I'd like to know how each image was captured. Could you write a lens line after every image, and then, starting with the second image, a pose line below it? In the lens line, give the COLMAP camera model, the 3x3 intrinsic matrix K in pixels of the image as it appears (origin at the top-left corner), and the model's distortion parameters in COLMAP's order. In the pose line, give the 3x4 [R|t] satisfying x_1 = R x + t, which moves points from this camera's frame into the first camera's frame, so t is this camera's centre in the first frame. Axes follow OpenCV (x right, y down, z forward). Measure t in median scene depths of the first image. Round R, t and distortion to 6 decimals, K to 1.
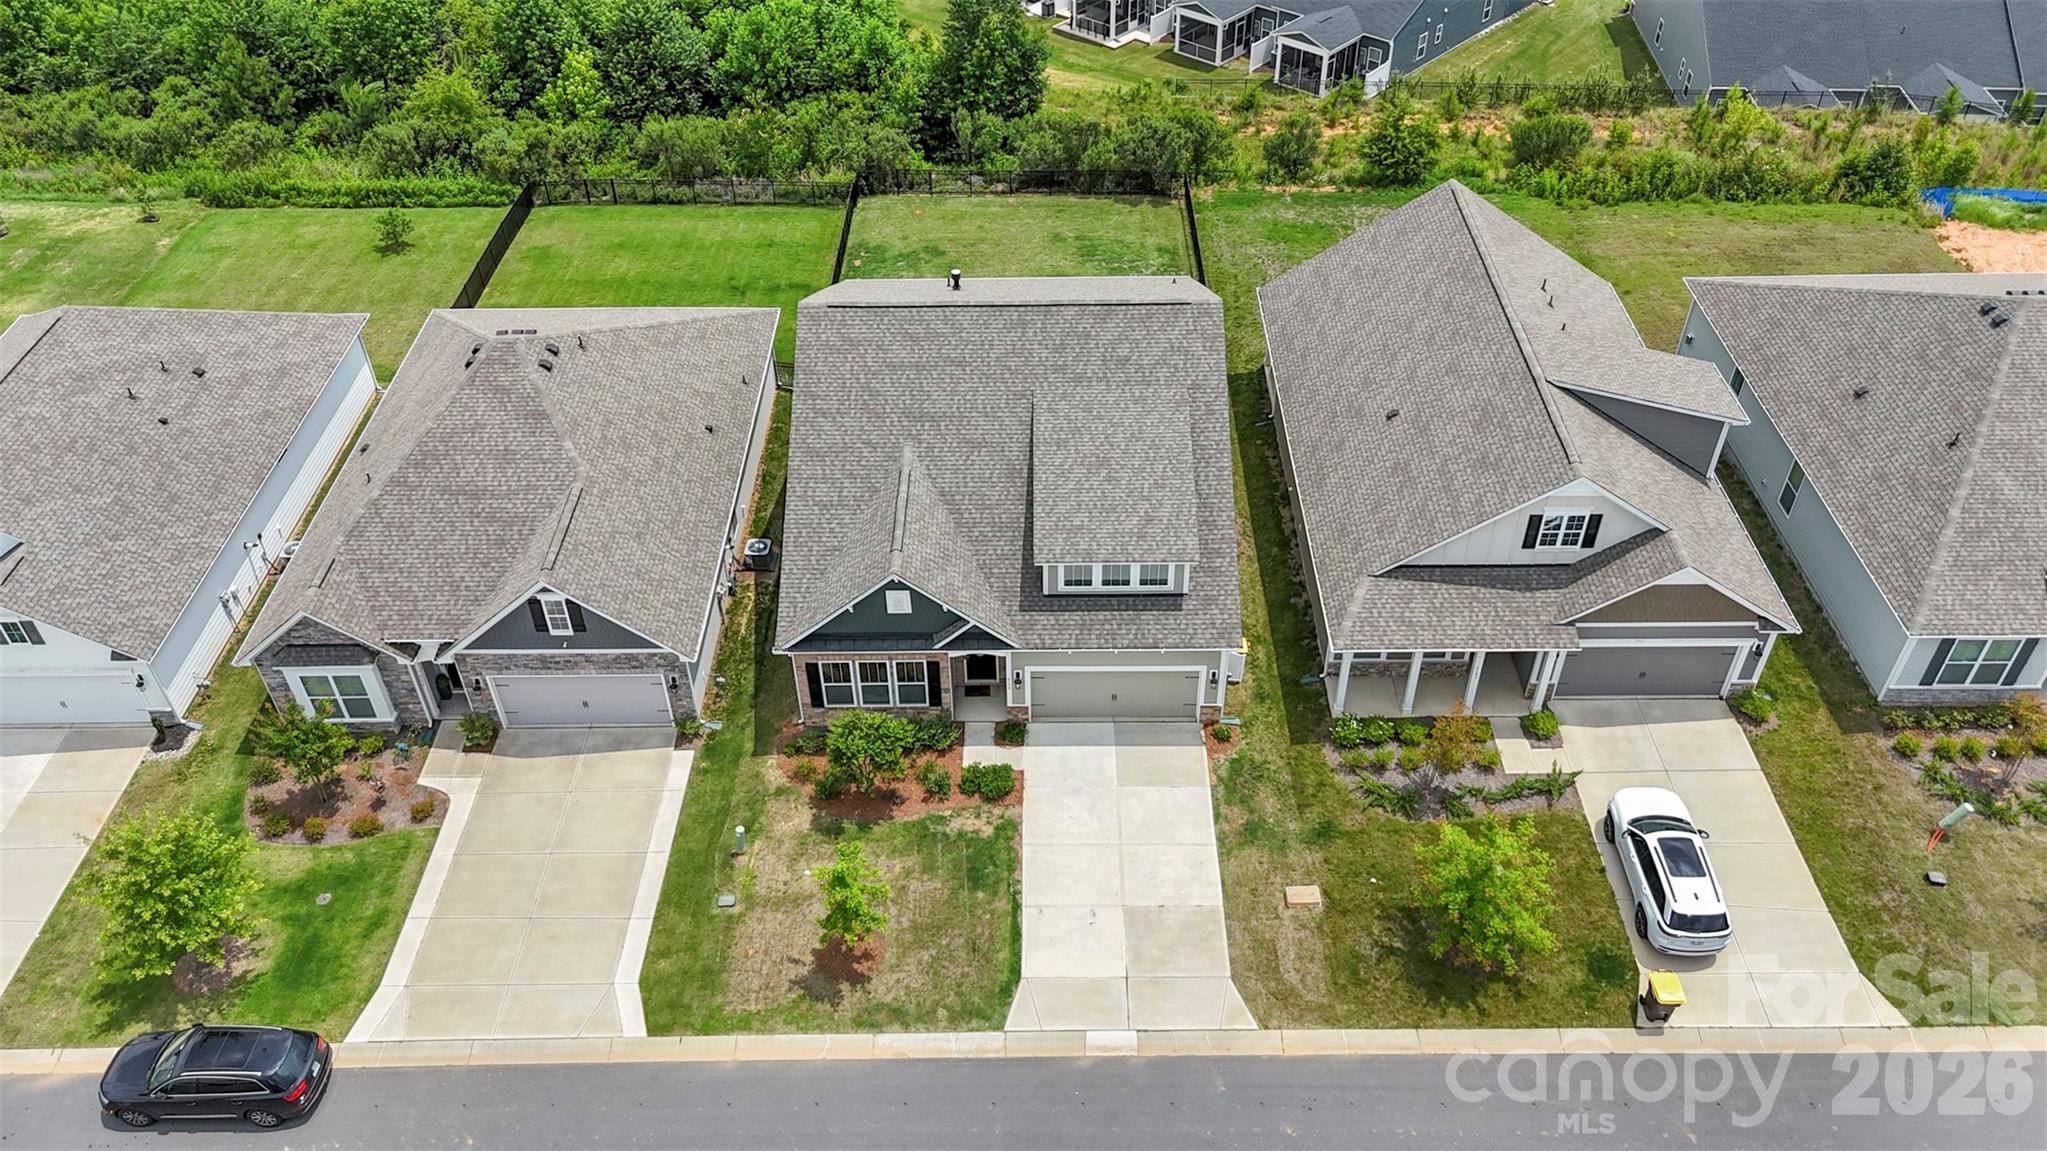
lens RADIAL K [[1513.4, 0, 1023.5], [0, 1513.4, 575.5], [0, 0, 1]] dist [0.072120, -0.071615]
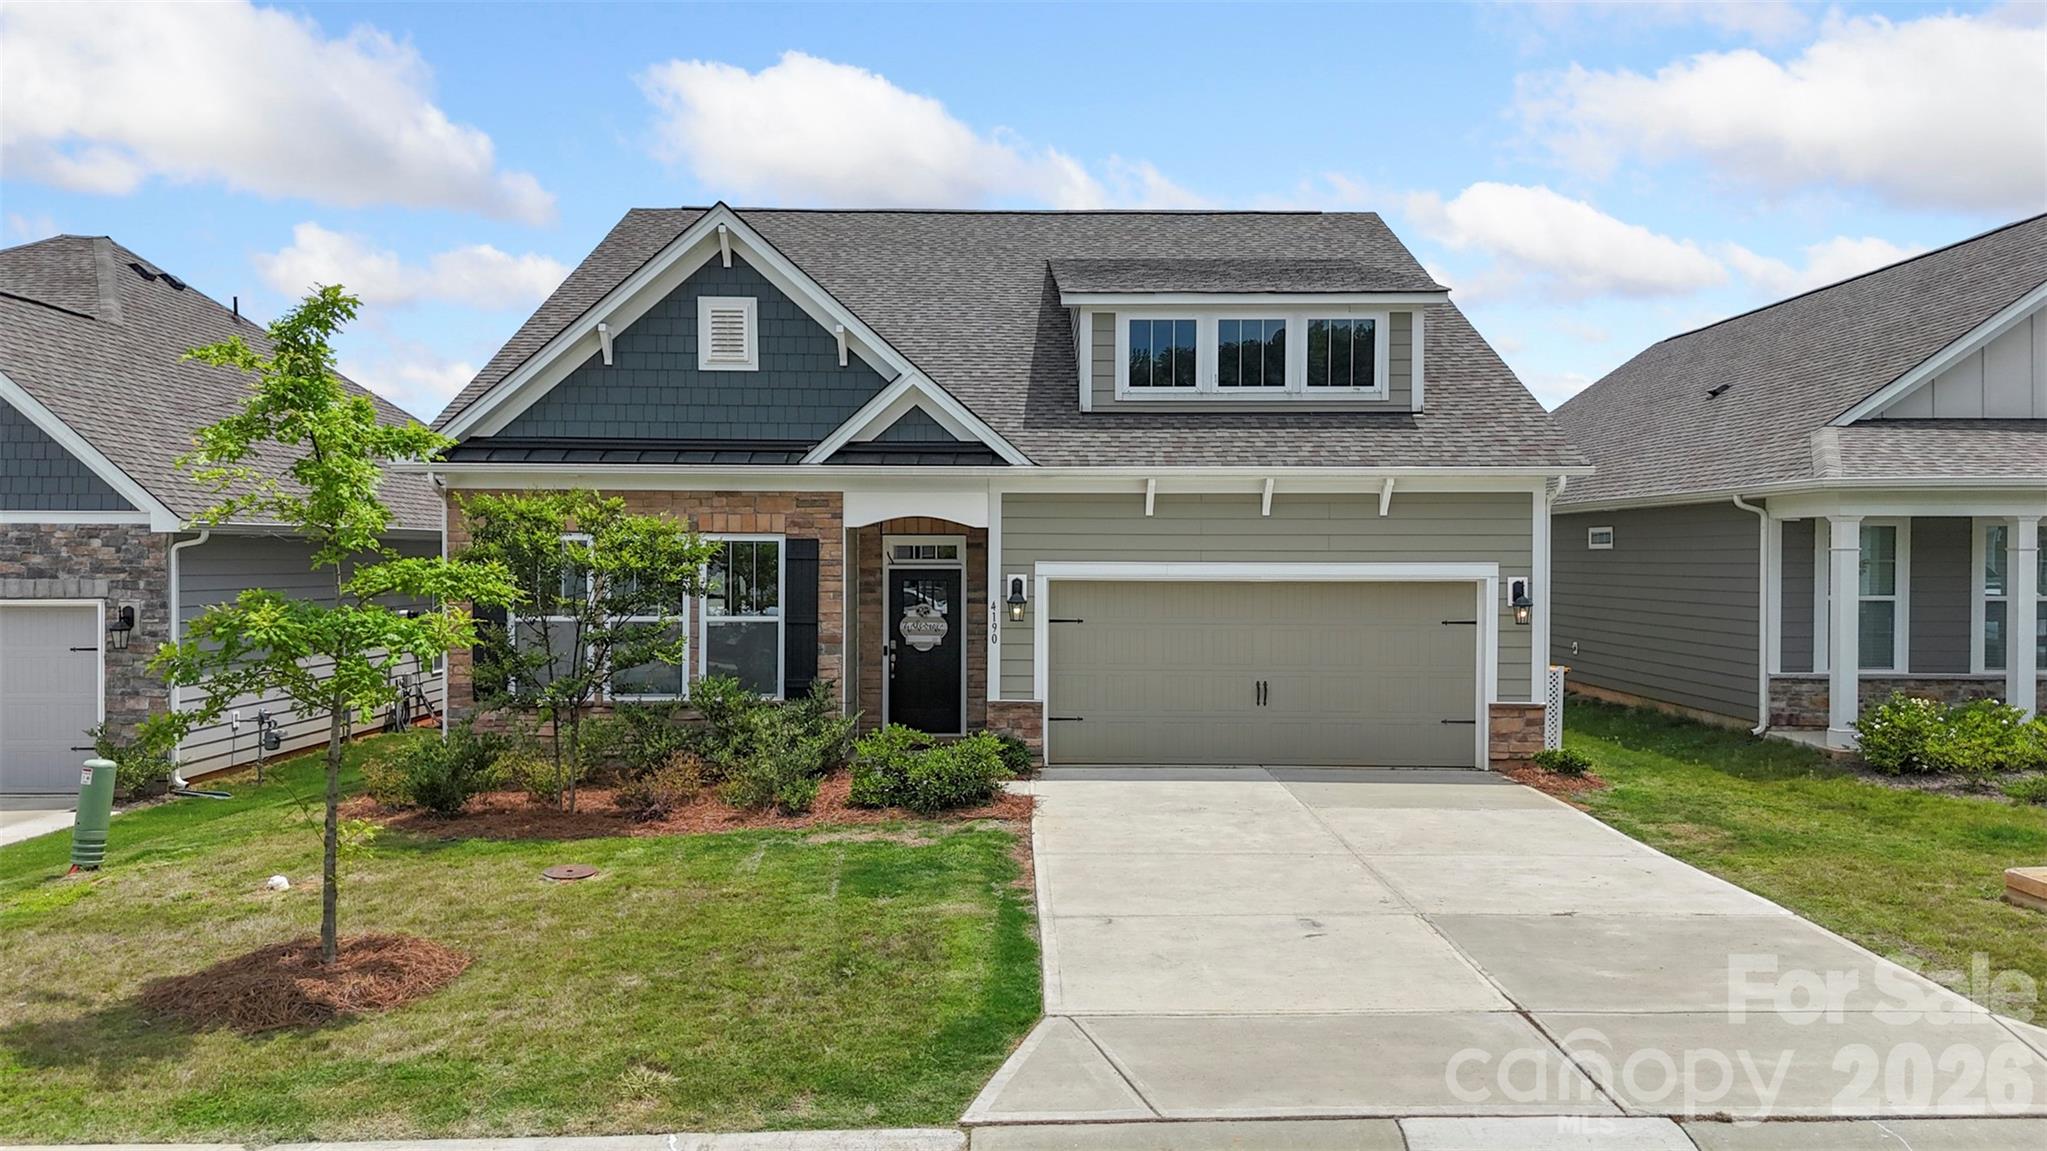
lens RADIAL K [[1513.4, 0, 1023.5], [0, 1513.4, 575.5], [0, 0, 1]] dist [0.072120, -0.071615]
pose [[0.999616, 0.023091, 0.015297, -0.007998], [-0.008015, 0.769793, -0.638243, 0.312561], [-0.026513, 0.637875, 0.769683, 0.691571]]
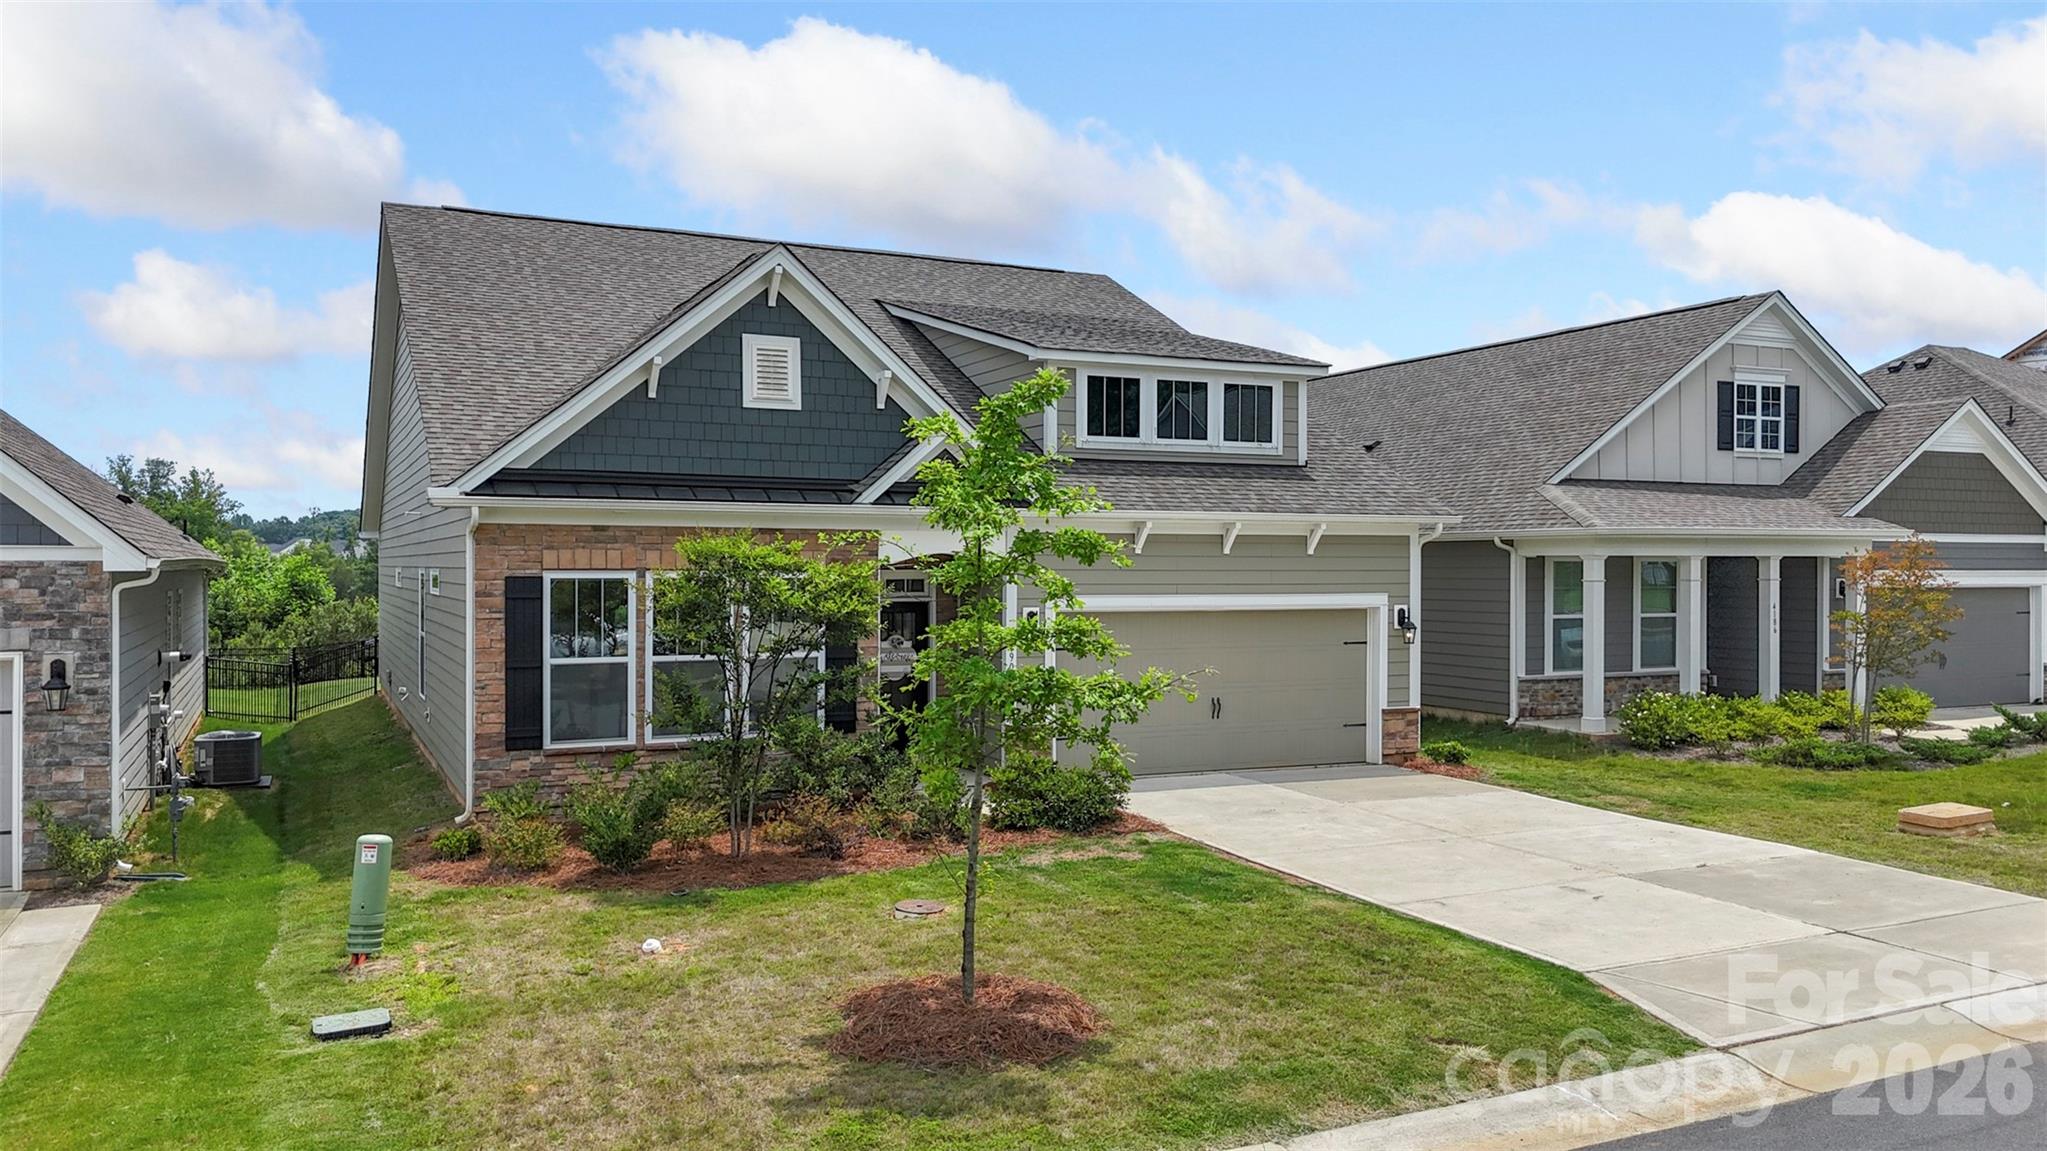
lens RADIAL K [[1513.4, 0, 1023.5], [0, 1513.4, 575.5], [0, 0, 1]] dist [0.072120, -0.071615]
pose [[0.899678, 0.019487, 0.436118, -0.190489], [0.267239, 0.765363, -0.585494, 0.303237], [-0.345198, 0.643304, 0.683373, 0.697995]]
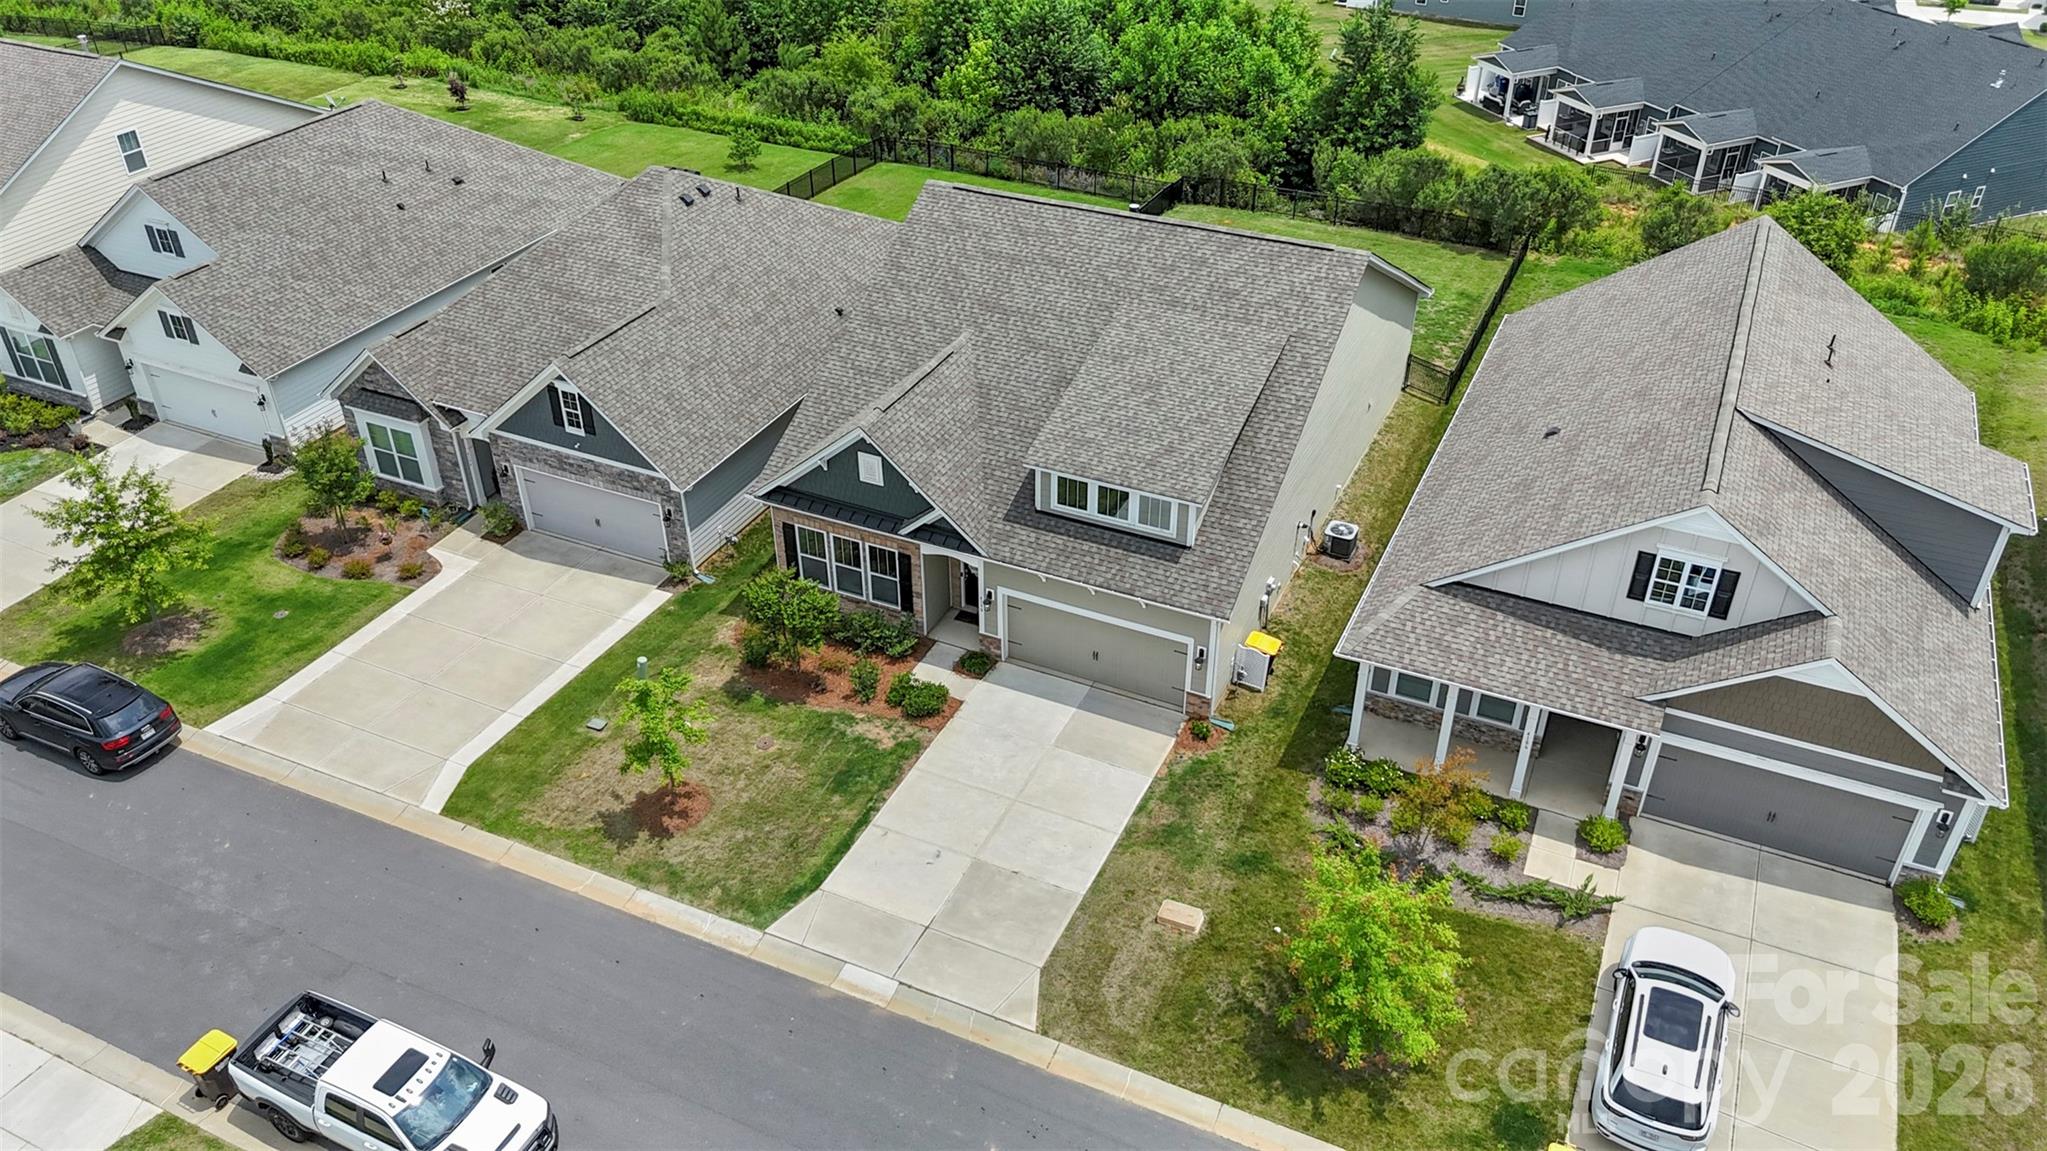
lens RADIAL K [[1497.6, 0, 1023.5], [0, 1497.6, 575.5], [0, 0, 1]] dist [0.056213, -0.032744]
pose [[0.909295, 0.247424, -0.334609, 0.298371], [-0.281907, 0.957692, -0.057919, 0.099233], [0.306122, 0.146994, 0.940575, 0.191763]]
